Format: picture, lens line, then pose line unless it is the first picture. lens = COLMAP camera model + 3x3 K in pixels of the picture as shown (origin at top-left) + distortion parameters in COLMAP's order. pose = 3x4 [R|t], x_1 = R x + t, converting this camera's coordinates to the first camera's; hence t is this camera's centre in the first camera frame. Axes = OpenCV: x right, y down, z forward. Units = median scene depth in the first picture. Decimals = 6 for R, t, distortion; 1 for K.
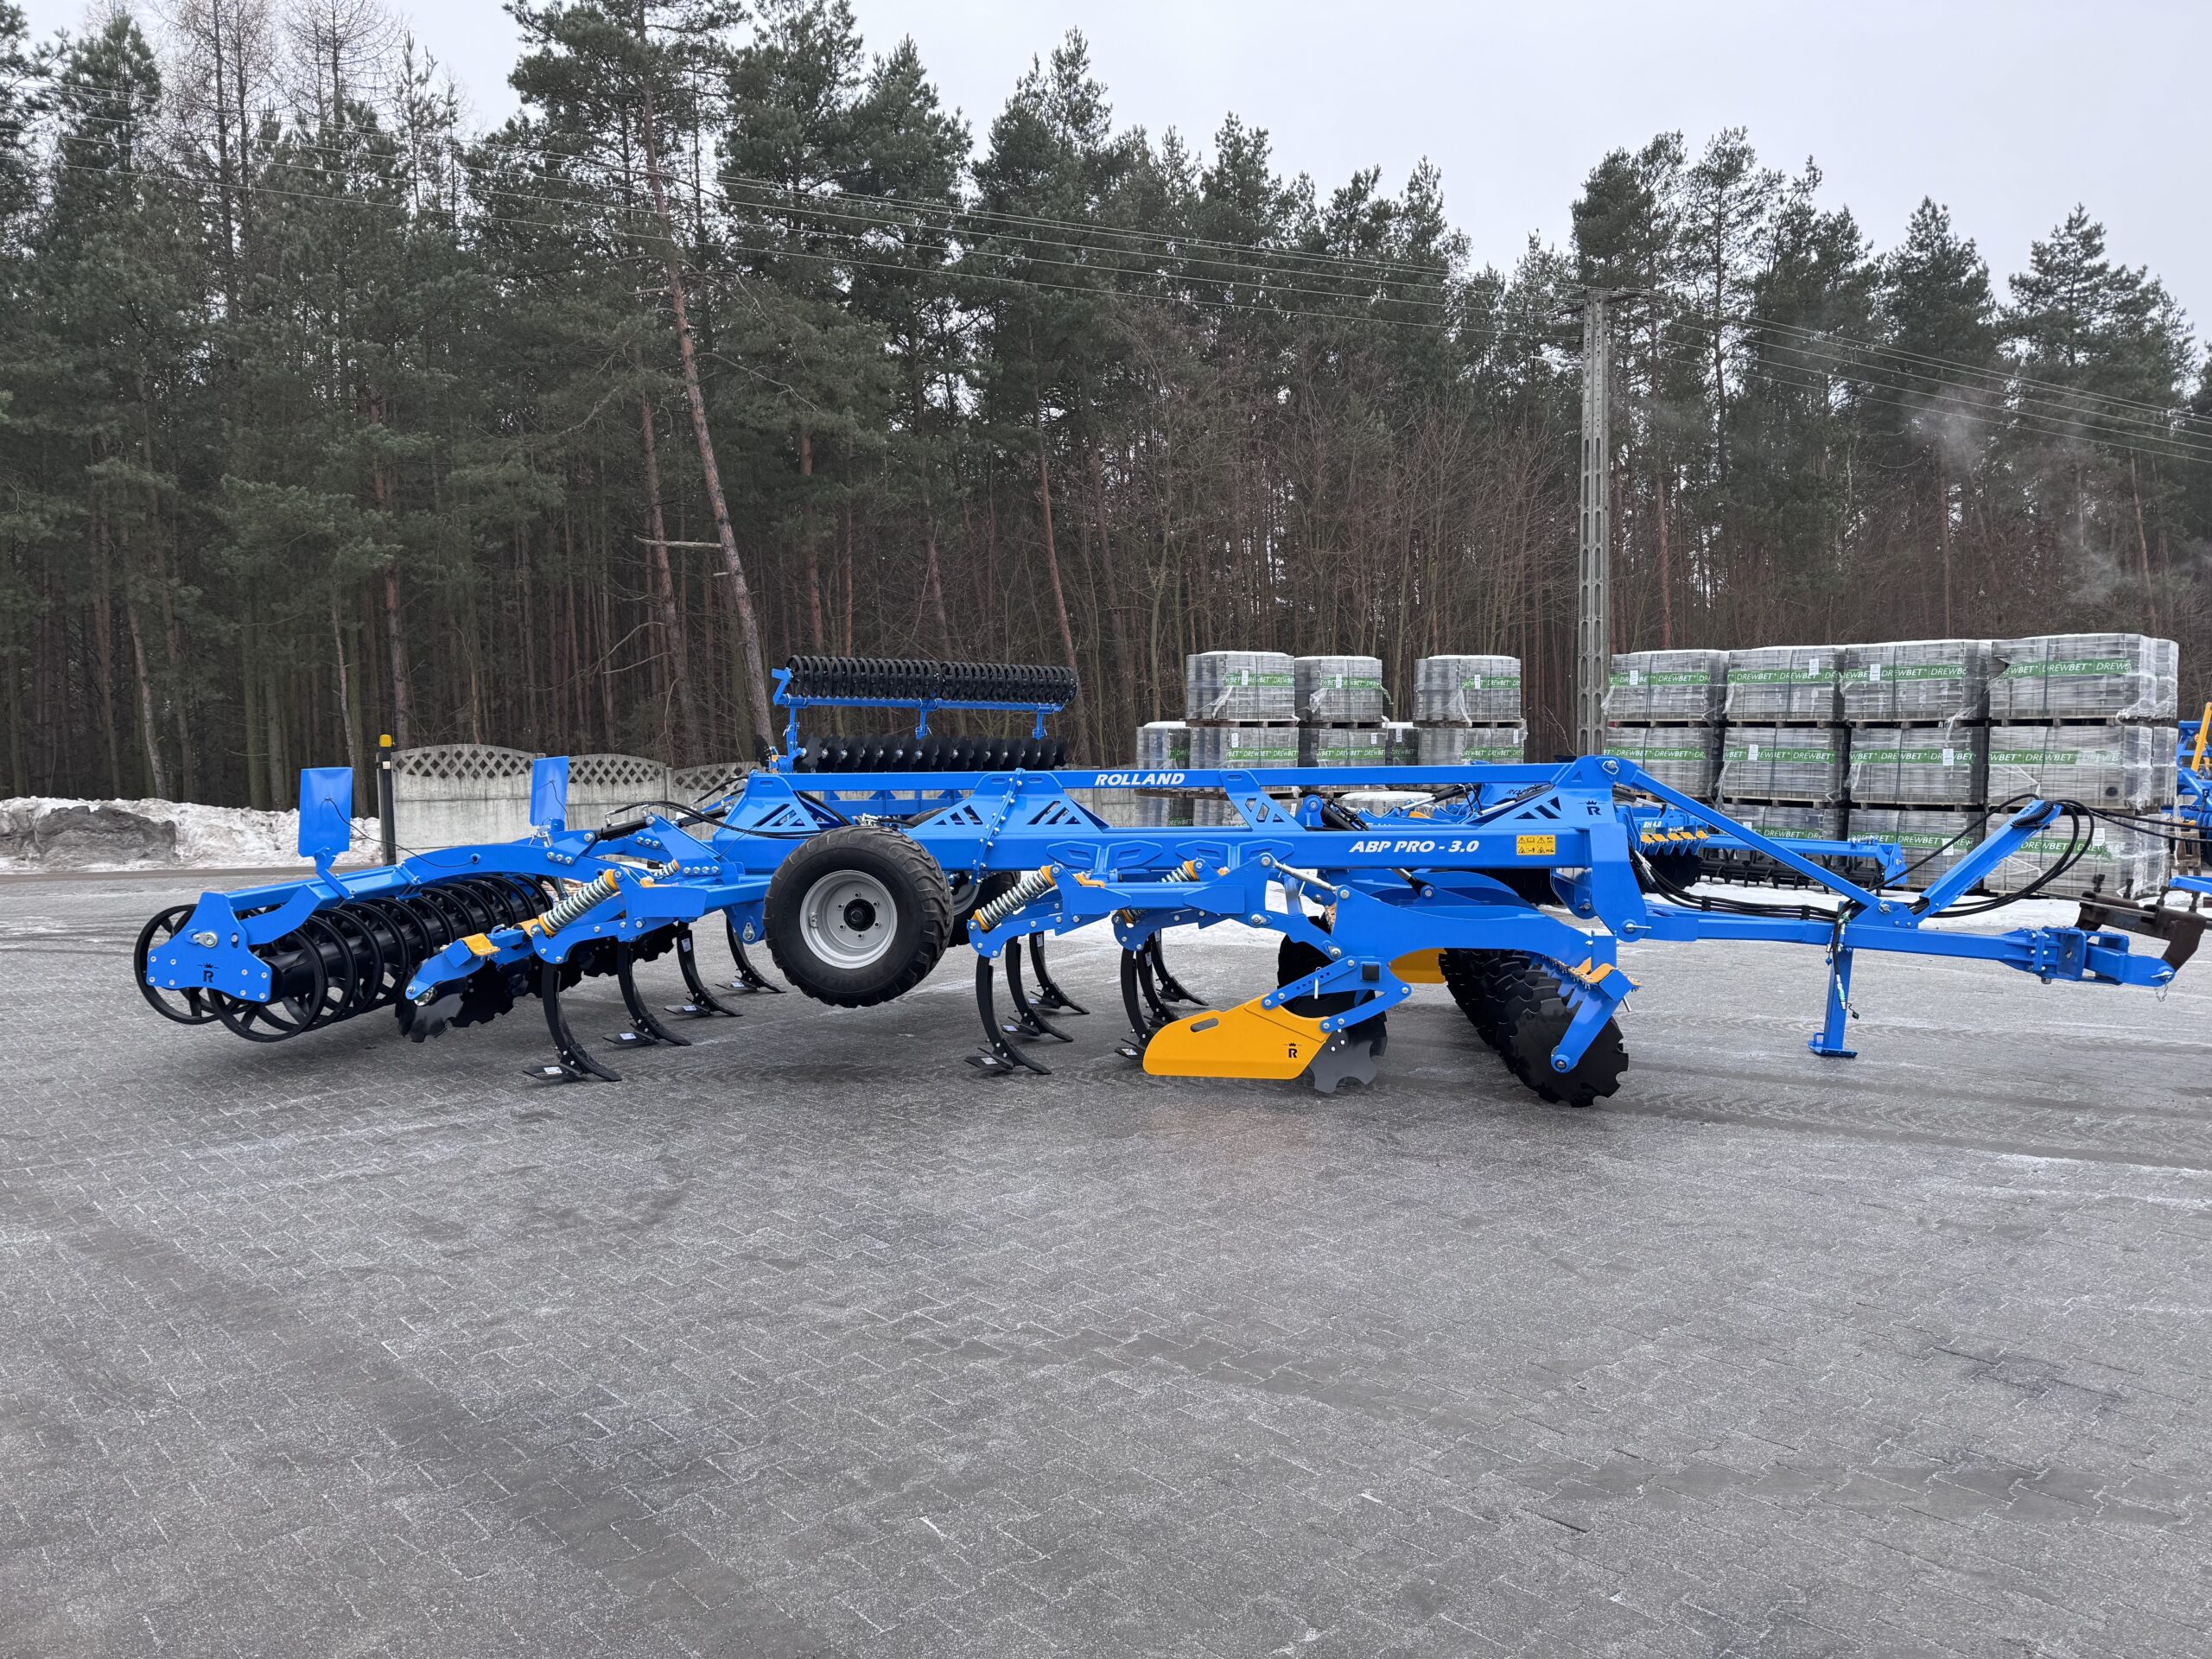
lens RADIAL K [[1554.8, 0, 1110.3], [0, 1554.8, 836.7], [0, 0, 1]] dist [0.055177, -0.063050]
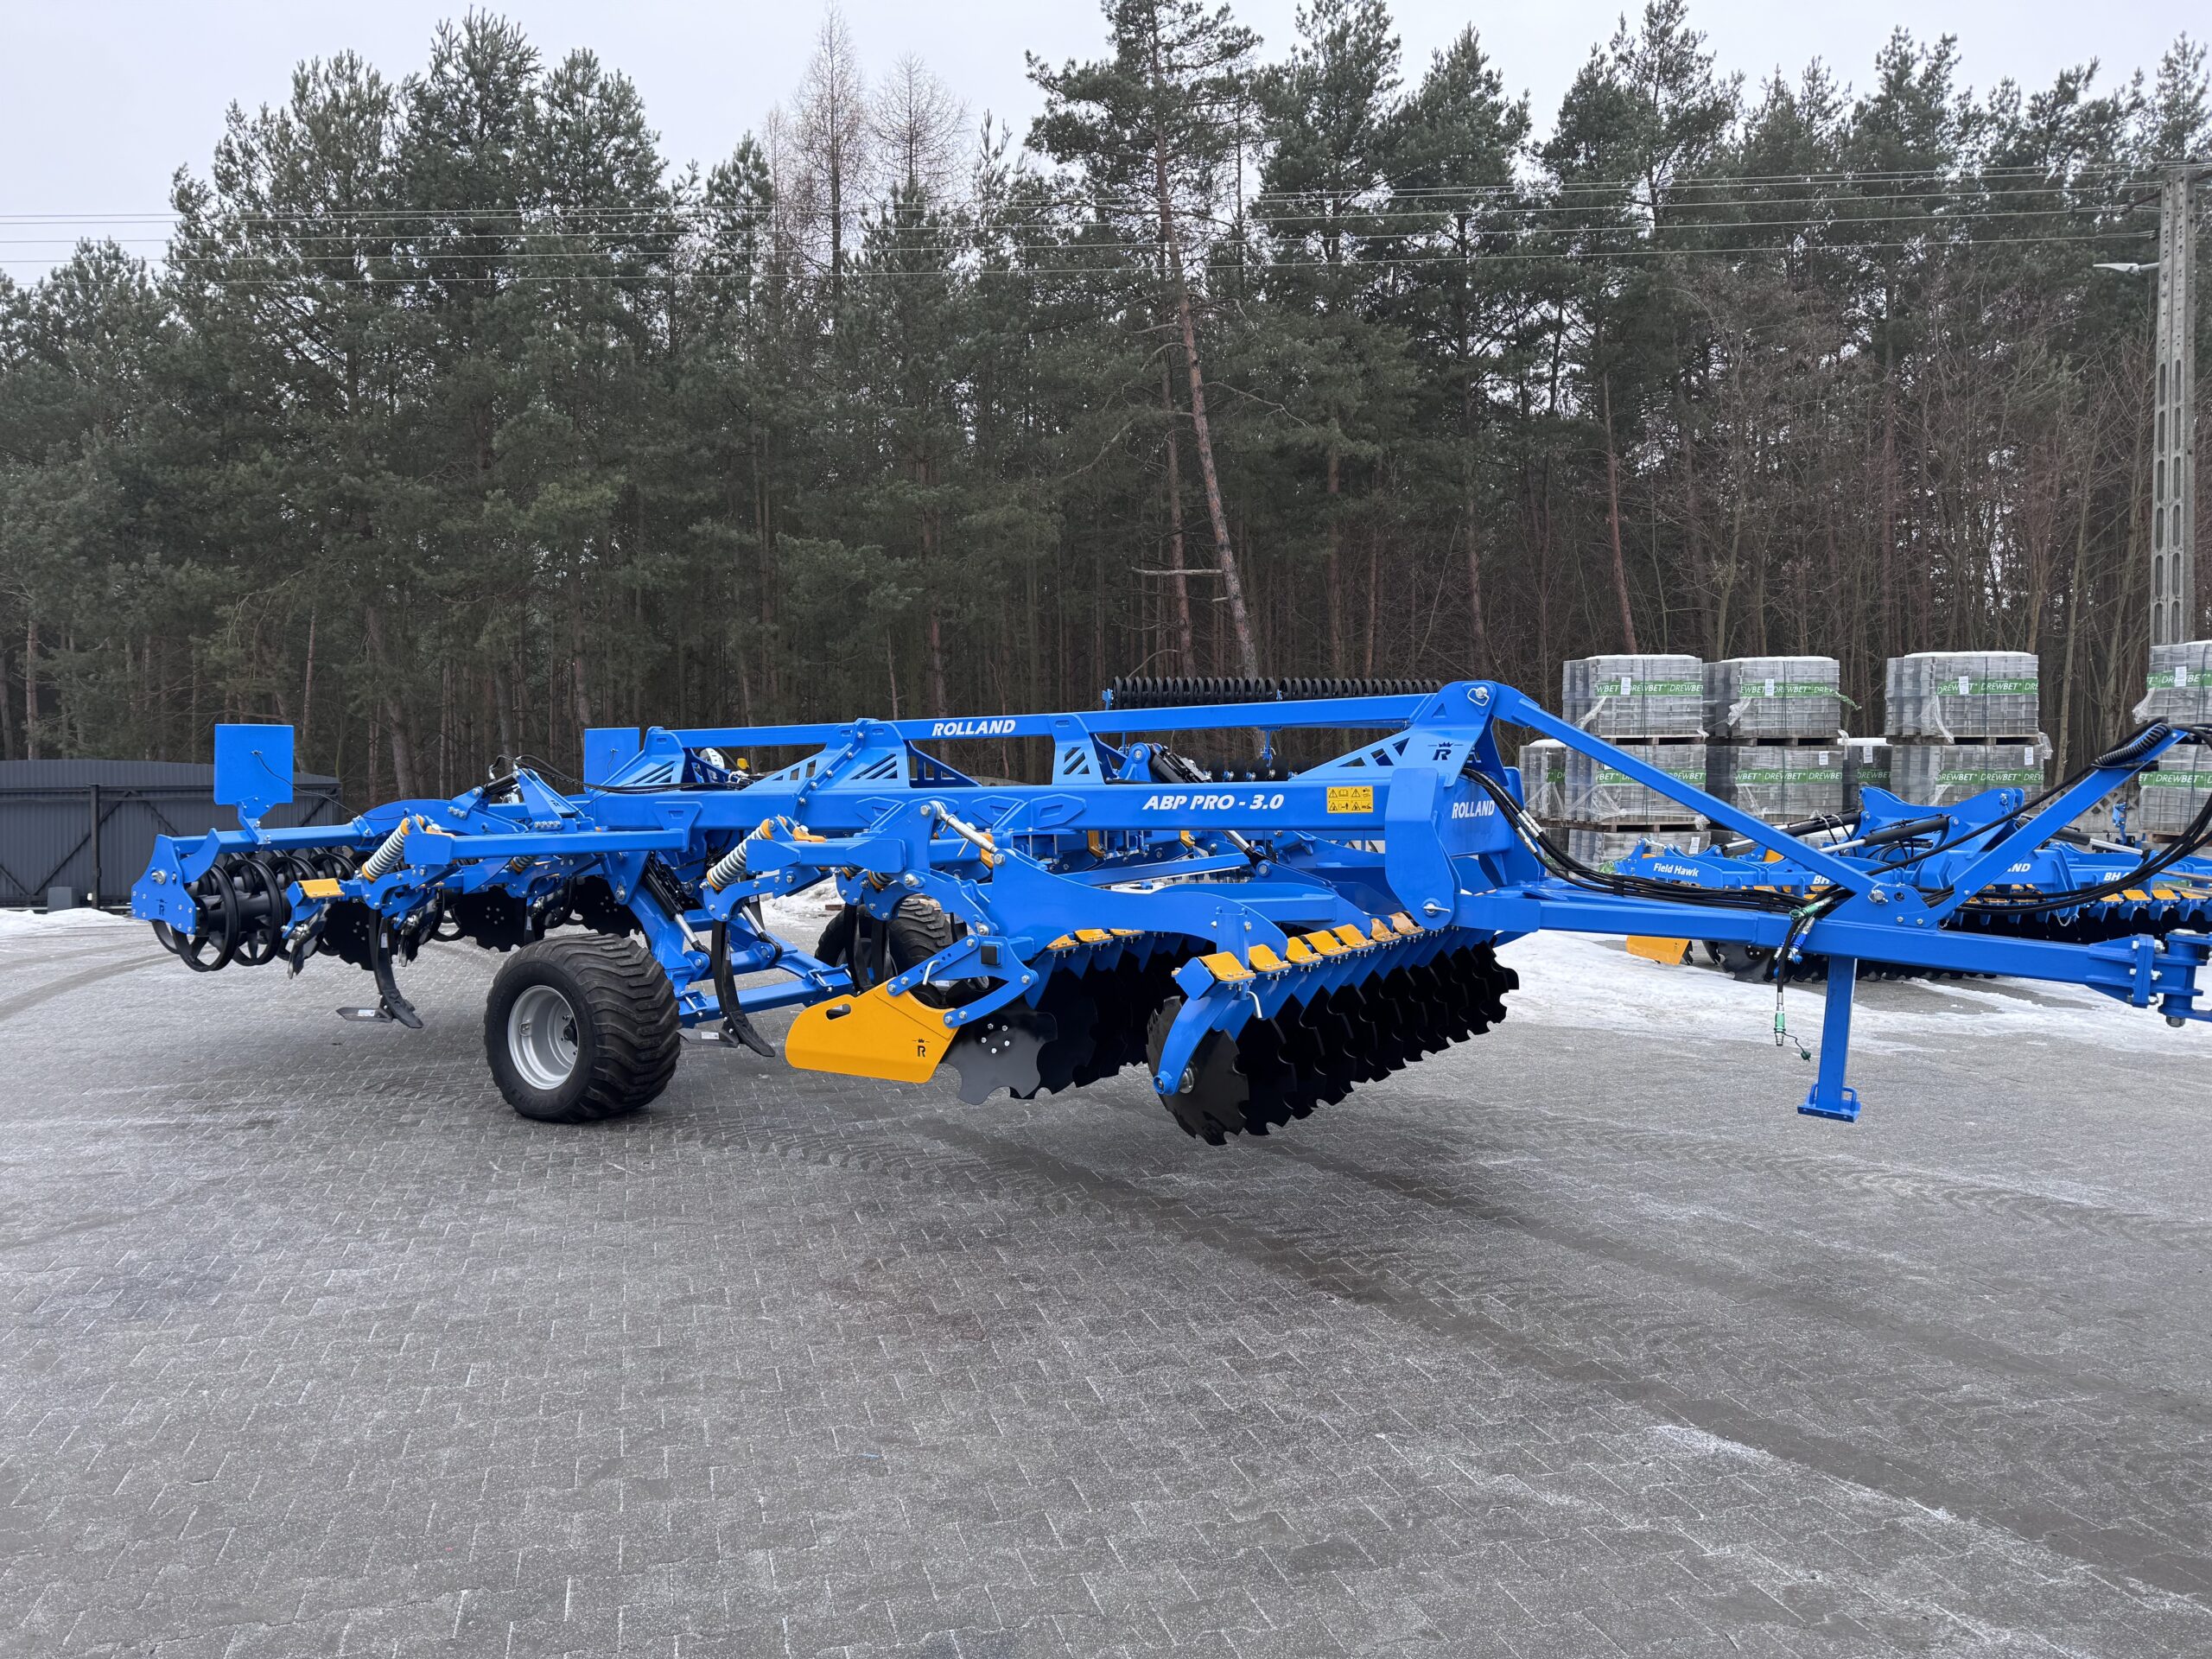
lens RADIAL K [[1554.8, 0, 1124.1], [0, 1554.8, 836.4], [0, 0, 1]] dist [0.055177, -0.063050]
pose [[0.895910, 0.020491, -0.443762, 0.197706], [-0.026846, 0.999607, -0.008040, -0.006198], [0.443423, 0.019116, 0.896109, 0.103994]]
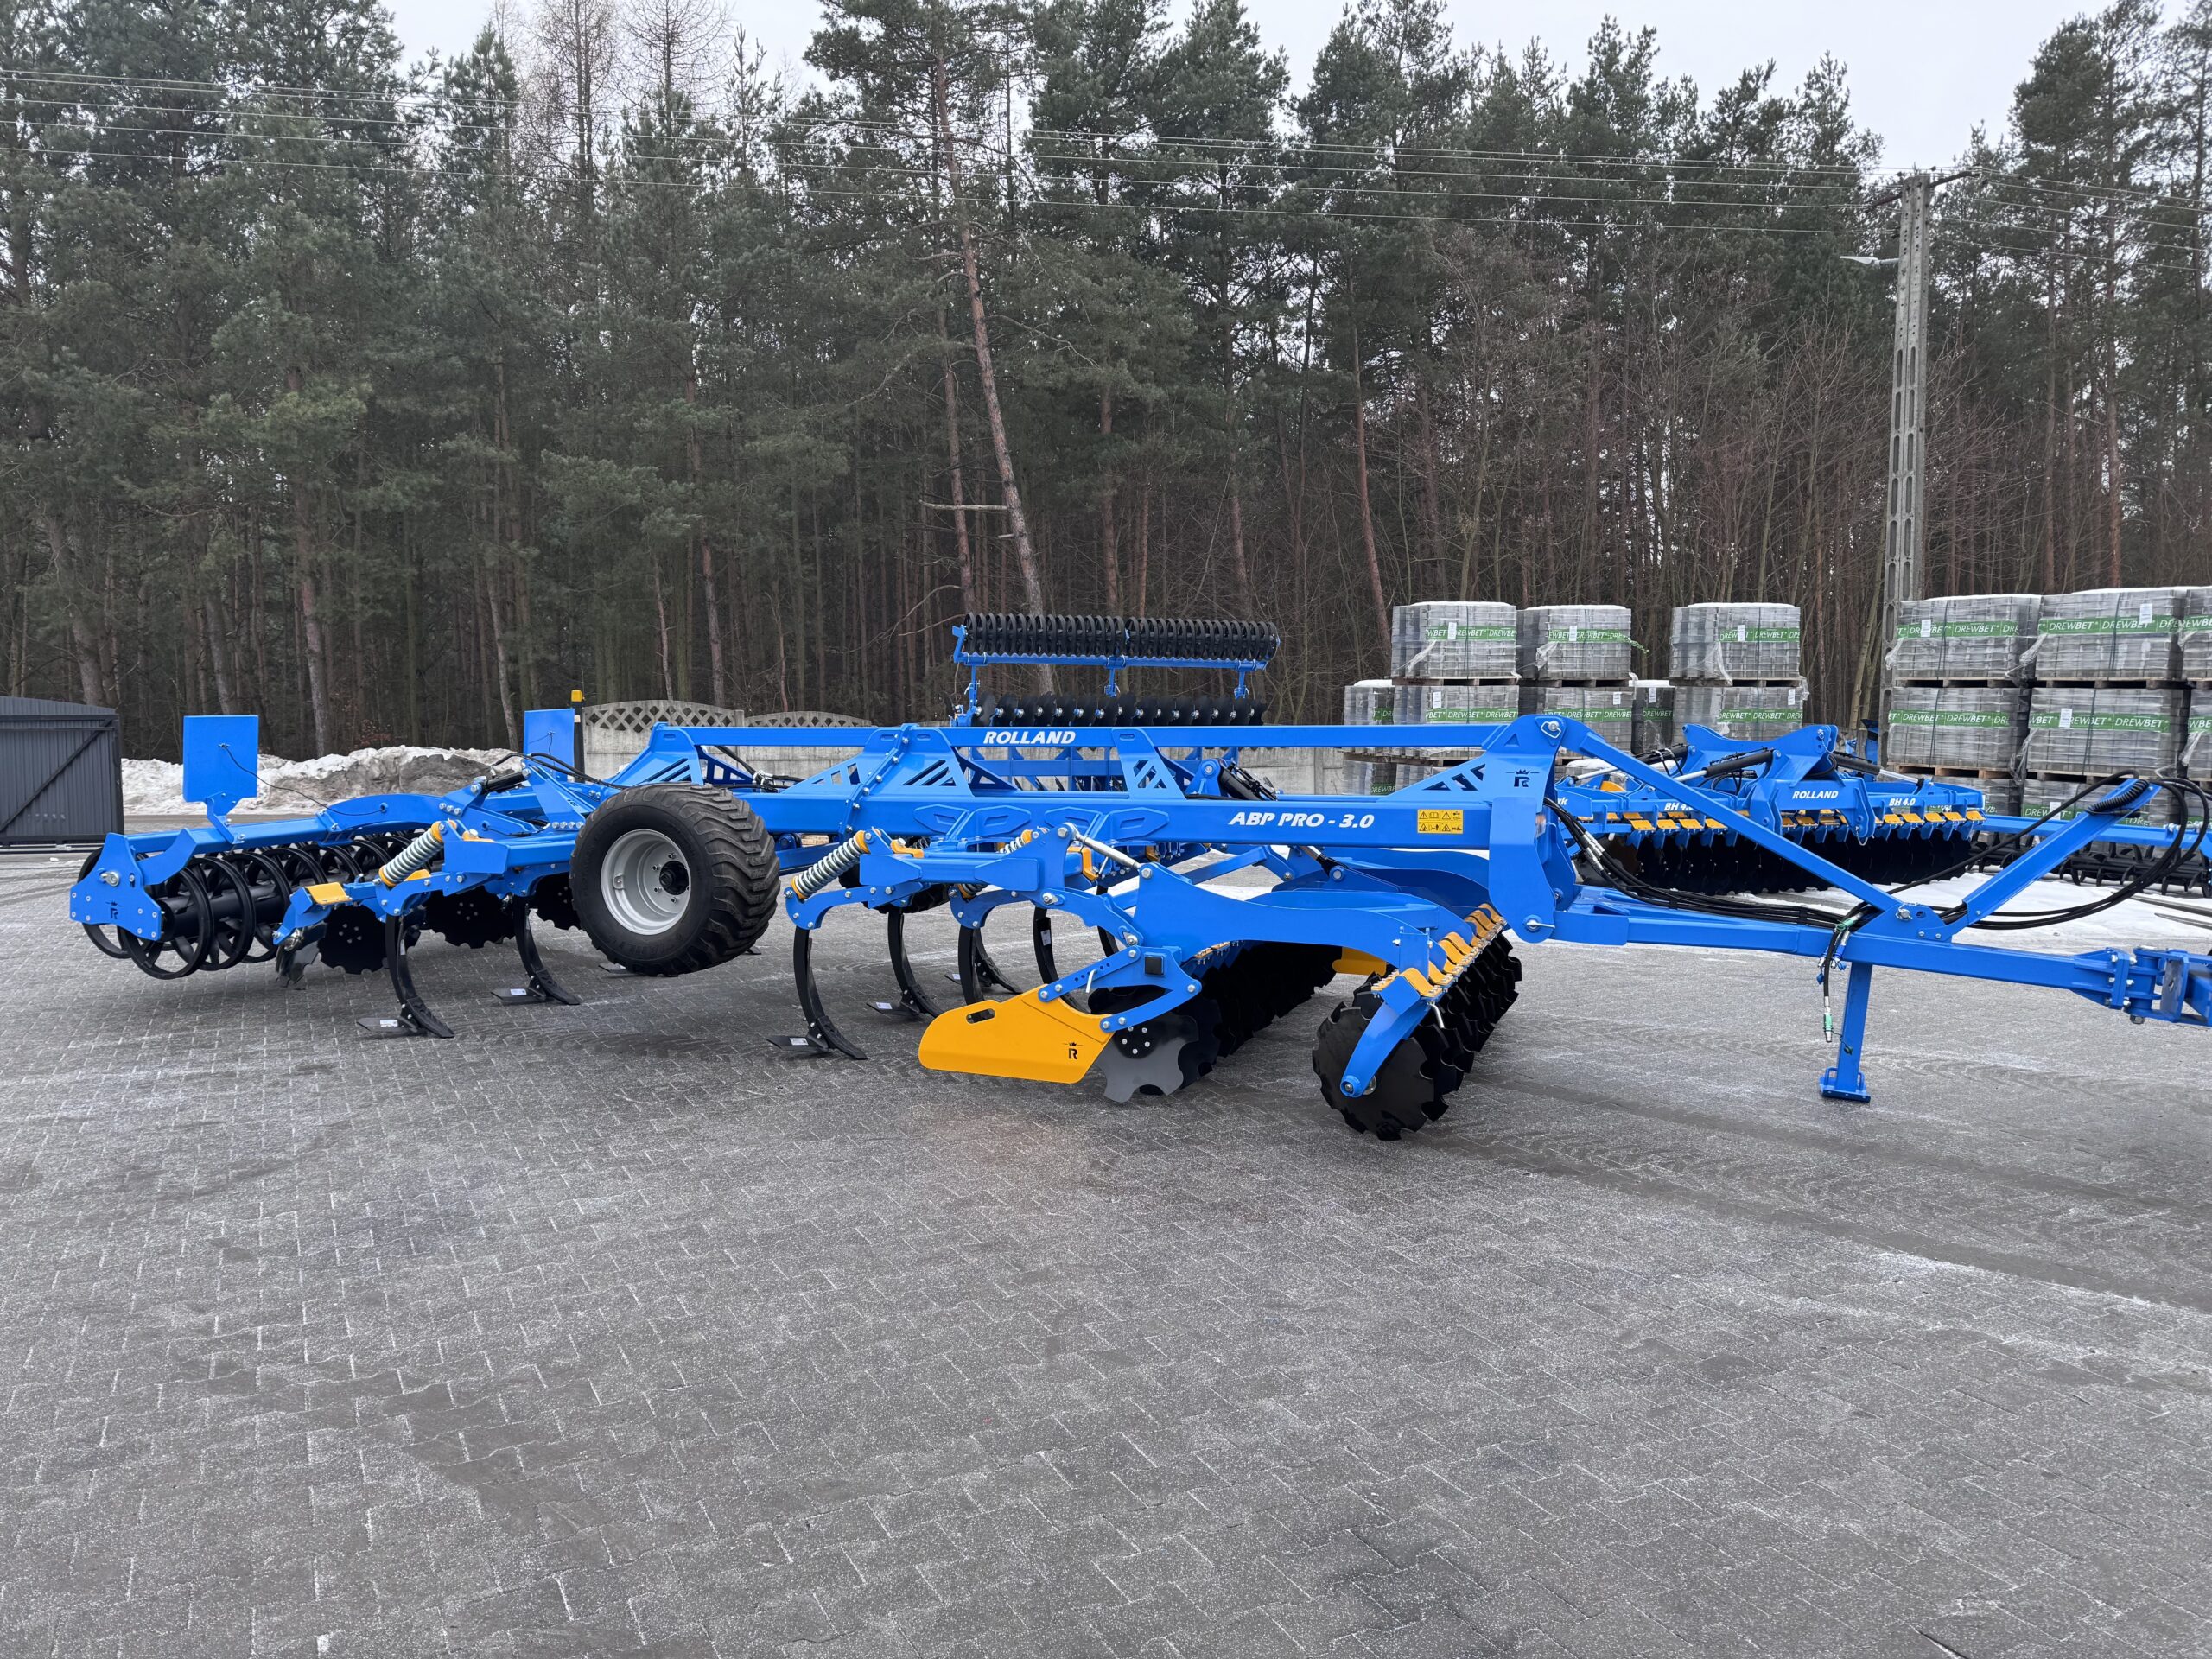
lens RADIAL K [[1554.8, 0, 1122.6], [0, 1554.8, 832.7], [0, 0, 1]] dist [0.055177, -0.063050]
pose [[0.965544, 0.027493, -0.258785, 0.124784], [-0.021912, 0.999461, 0.024427, -0.002109], [0.259317, -0.017915, 0.965626, 0.058497]]
